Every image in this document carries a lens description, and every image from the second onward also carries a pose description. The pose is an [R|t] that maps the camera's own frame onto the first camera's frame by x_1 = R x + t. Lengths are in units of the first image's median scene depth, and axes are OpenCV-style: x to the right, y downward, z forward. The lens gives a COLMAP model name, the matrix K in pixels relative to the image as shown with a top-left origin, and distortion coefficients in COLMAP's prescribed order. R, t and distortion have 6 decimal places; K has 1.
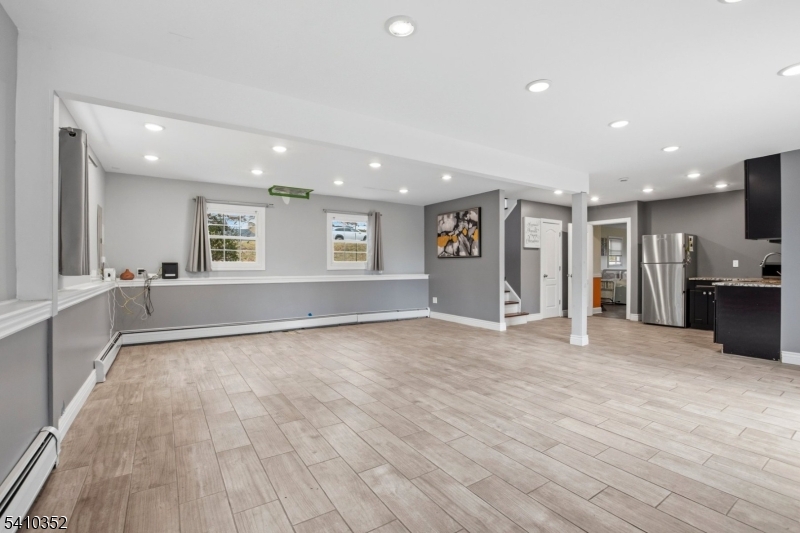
lens RADIAL K [[354.9, 0, 396.3], [0, 354.9, 265.4], [0, 0, 1]] dist [-0.003016, -0.000079]
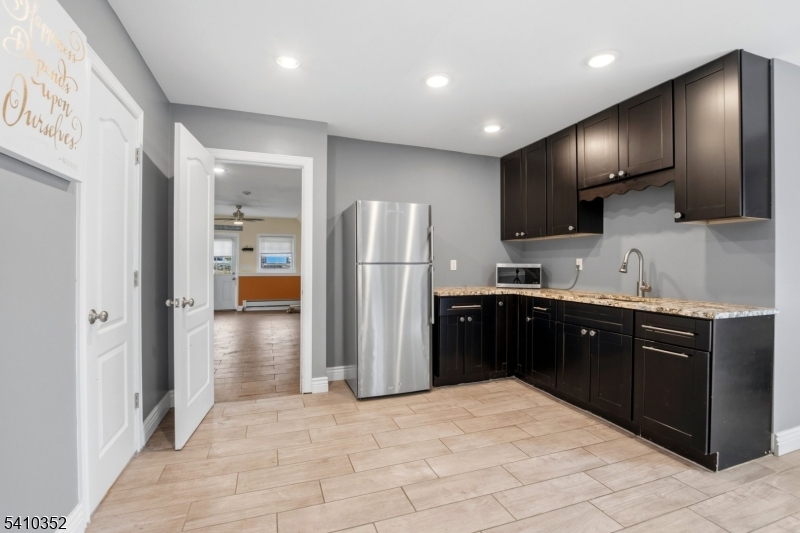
lens RADIAL K [[354.9, 0, 399.8], [0, 354.9, 264.0], [0, 0, 1]] dist [-0.003016, -0.000079]
pose [[0.221344, 0.005723, 0.975179, 0.512777], [-0.007723, 0.999962, -0.004115, -0.006404], [-0.975165, -0.006620, 0.221380, 1.586075]]
